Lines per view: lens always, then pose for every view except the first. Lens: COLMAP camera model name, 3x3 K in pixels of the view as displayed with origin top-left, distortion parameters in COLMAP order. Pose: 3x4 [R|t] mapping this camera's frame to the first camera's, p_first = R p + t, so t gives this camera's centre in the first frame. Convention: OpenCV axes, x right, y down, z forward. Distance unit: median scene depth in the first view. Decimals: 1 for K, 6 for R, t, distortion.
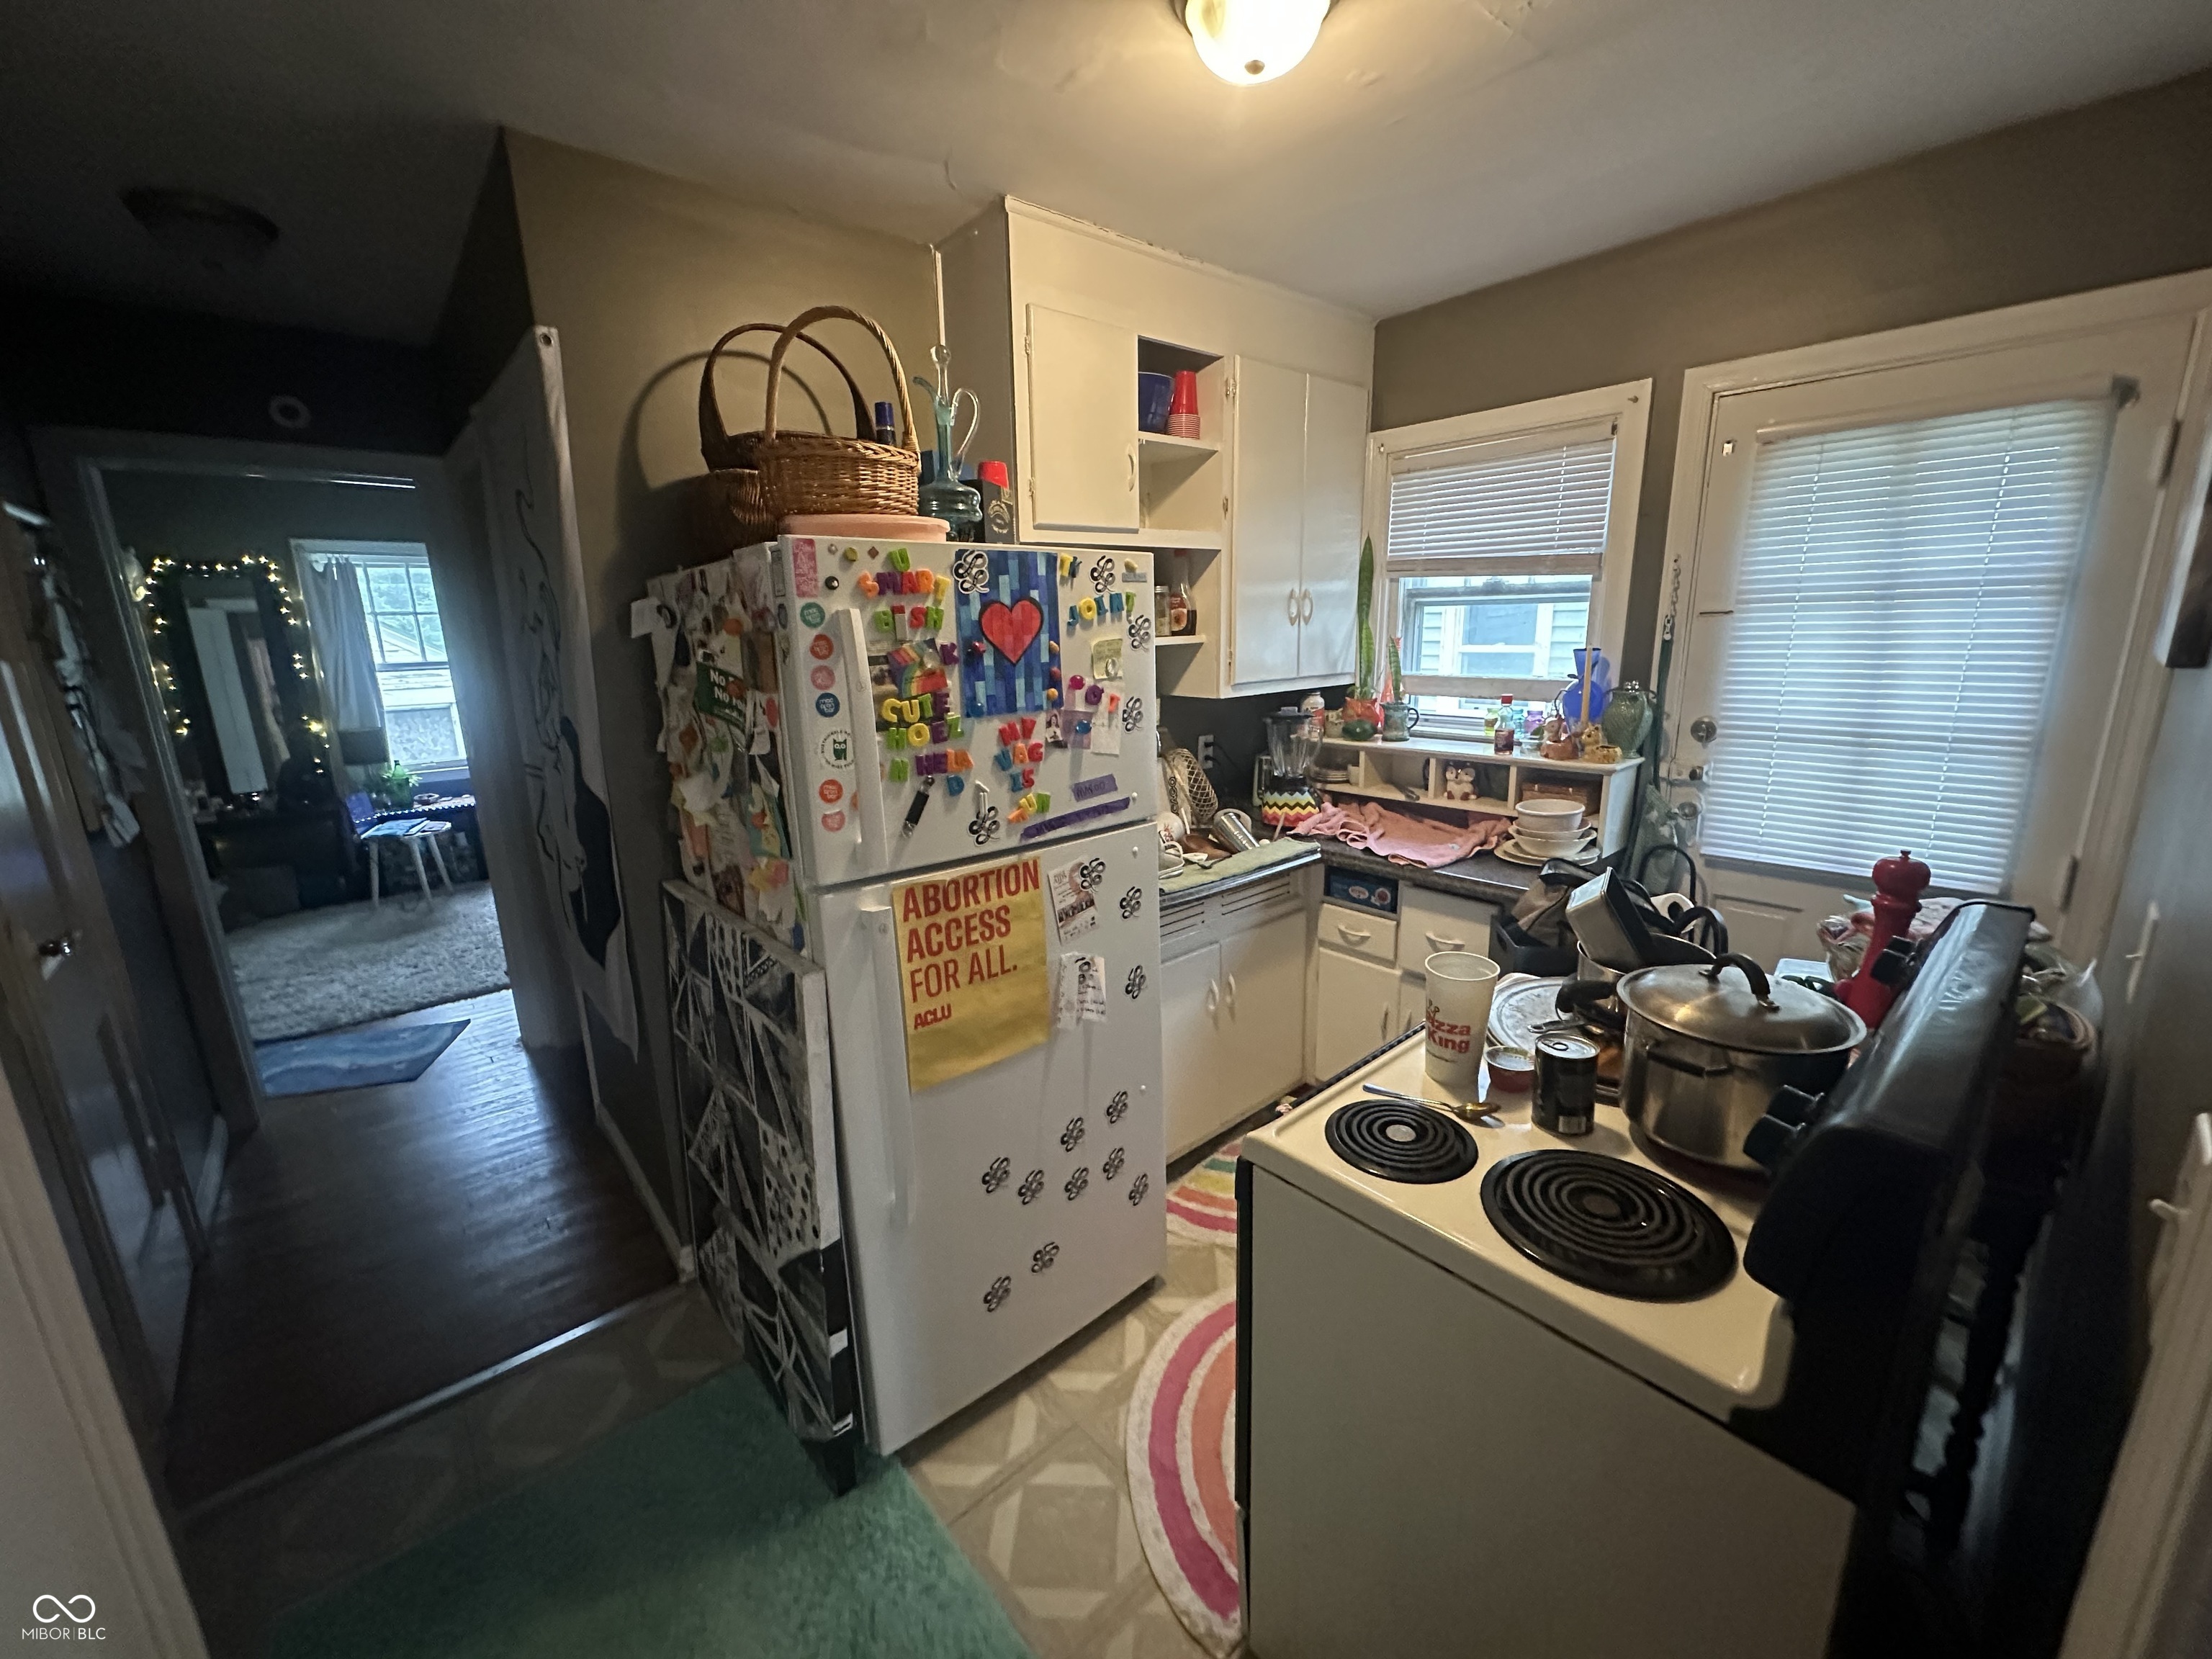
lens RADIAL K [[878.6, 0, 1110.7], [0, 878.6, 829.7], [0, 0, 1]] dist [-0.003263, -0.000323]
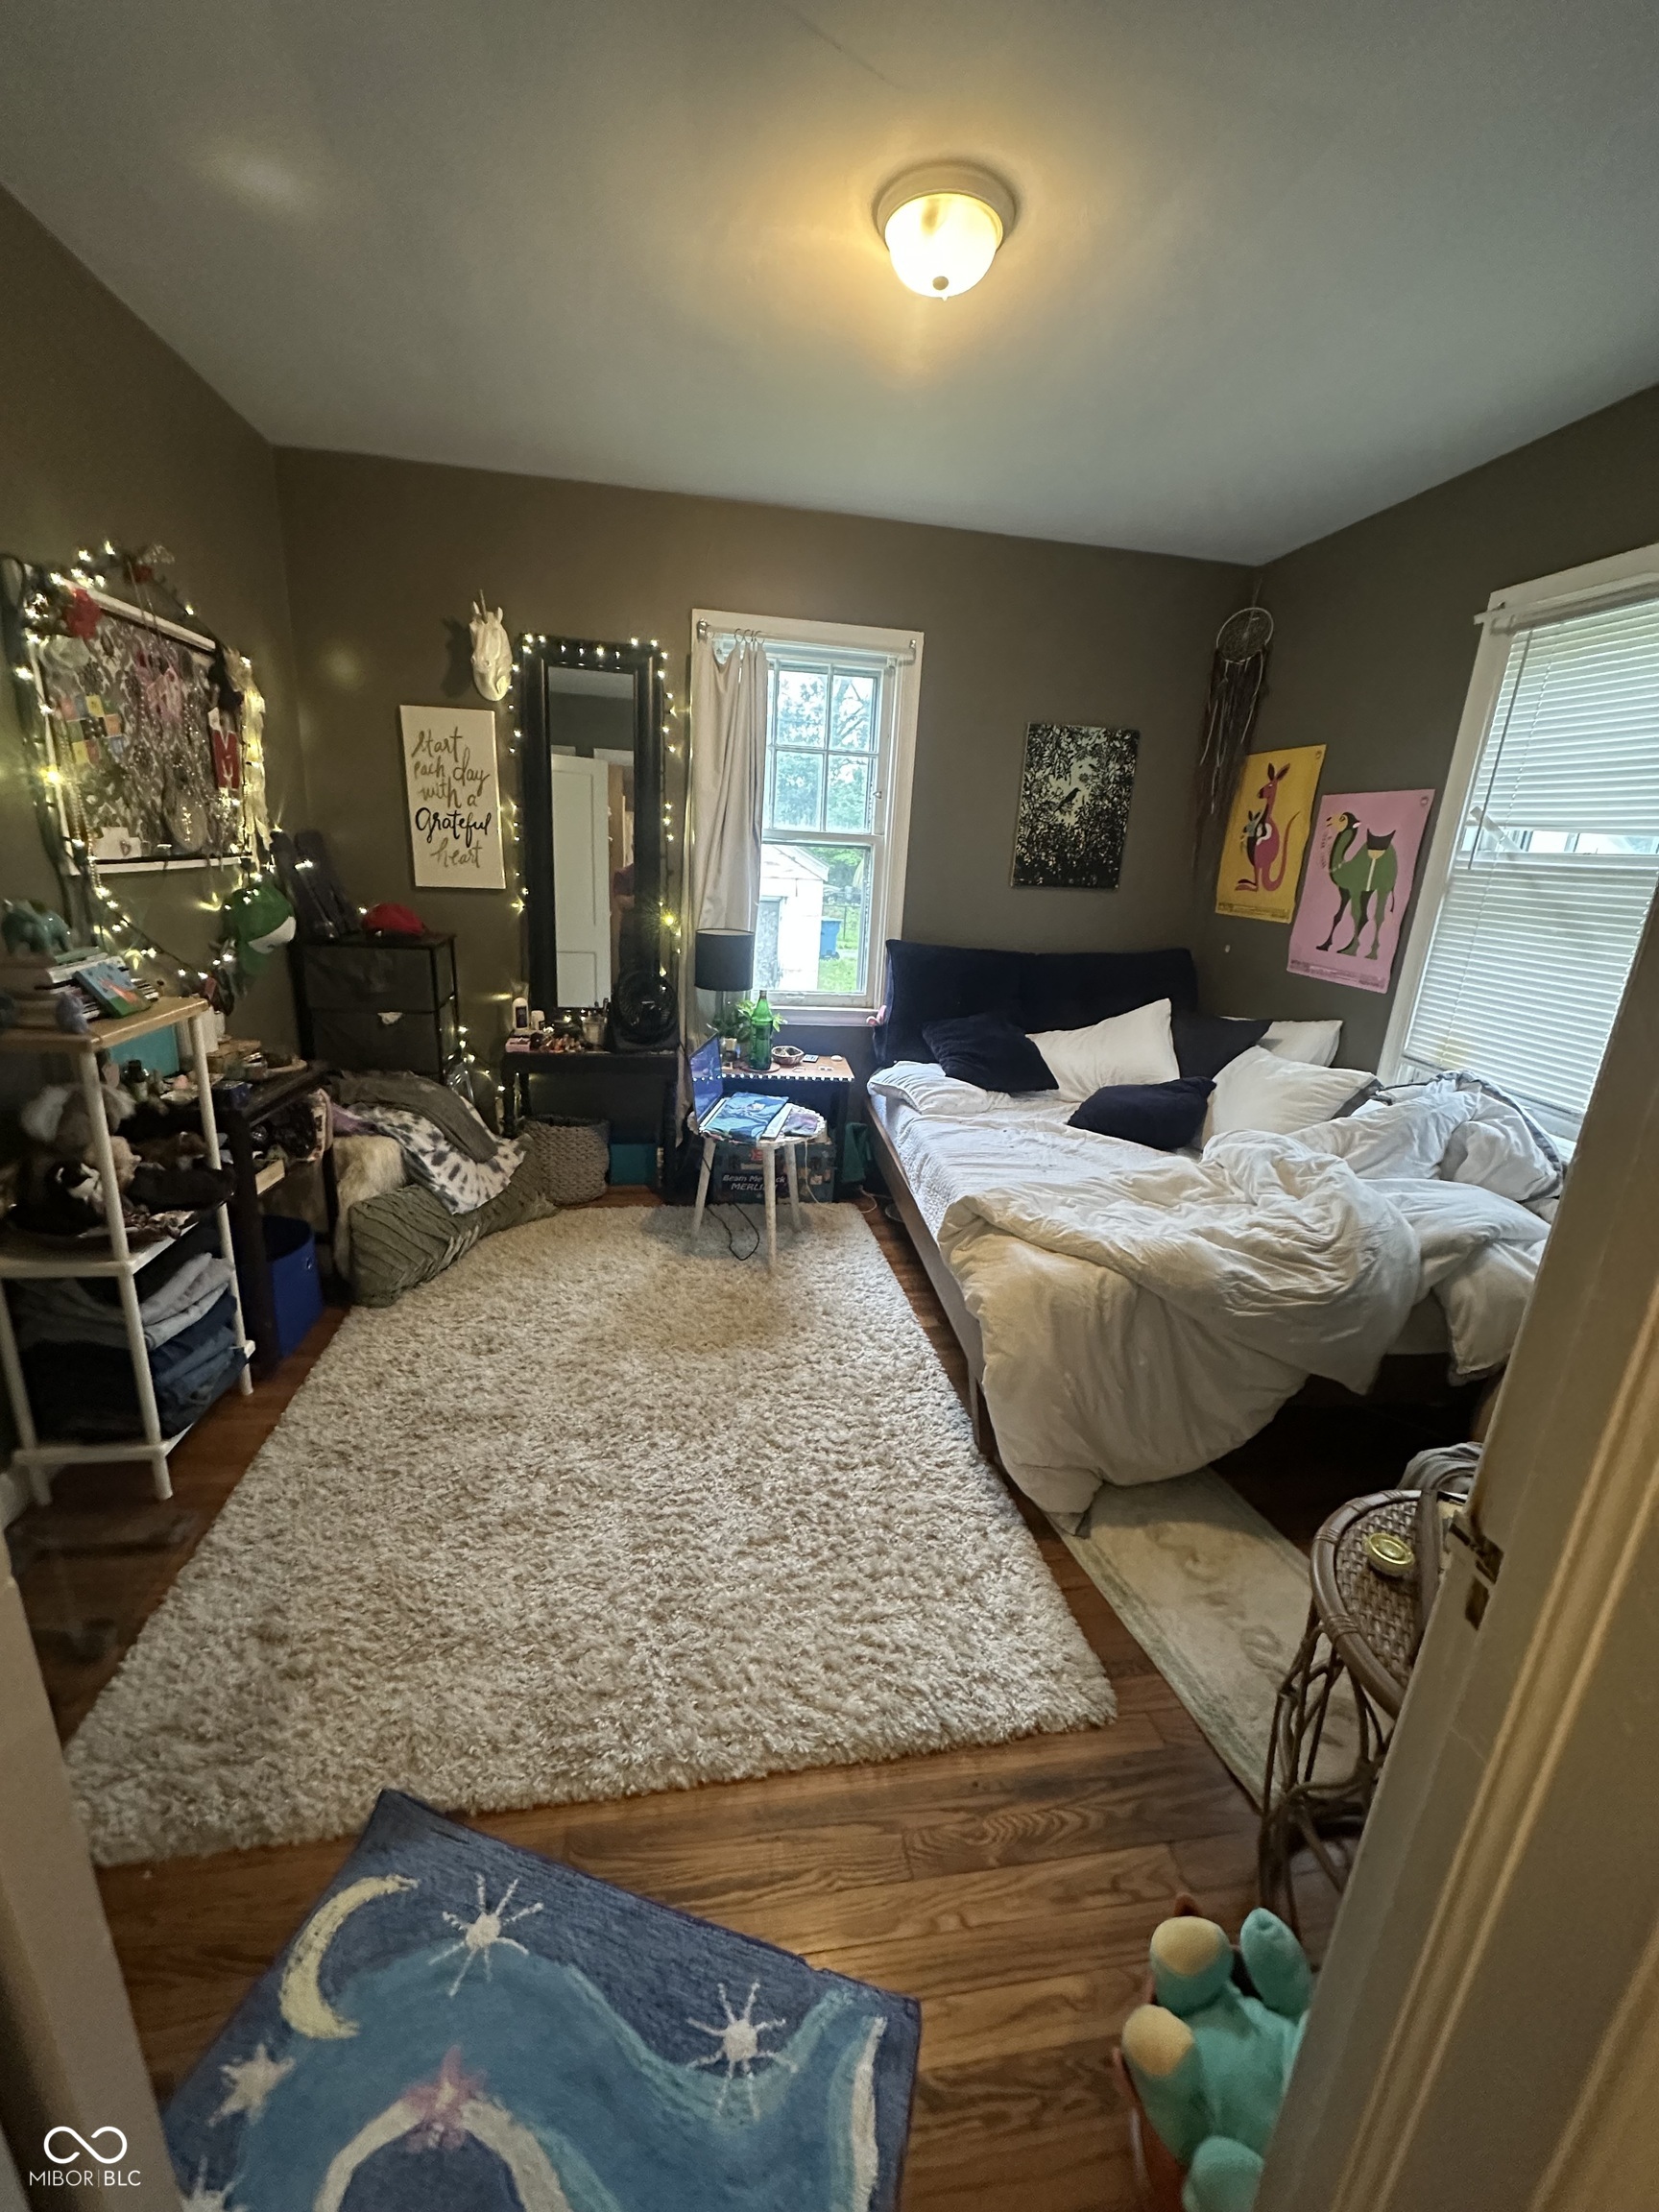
lens RADIAL K [[878.6, 0, 829.1], [0, 878.6, 1089.7], [0, 0, 1]] dist [-0.003263, -0.000323]
pose [[0.847398, 0.211544, -0.486996, -0.480015], [-0.193100, 0.977182, 0.088469, -0.076578], [0.494599, 0.019070, 0.868912, 0.512163]]
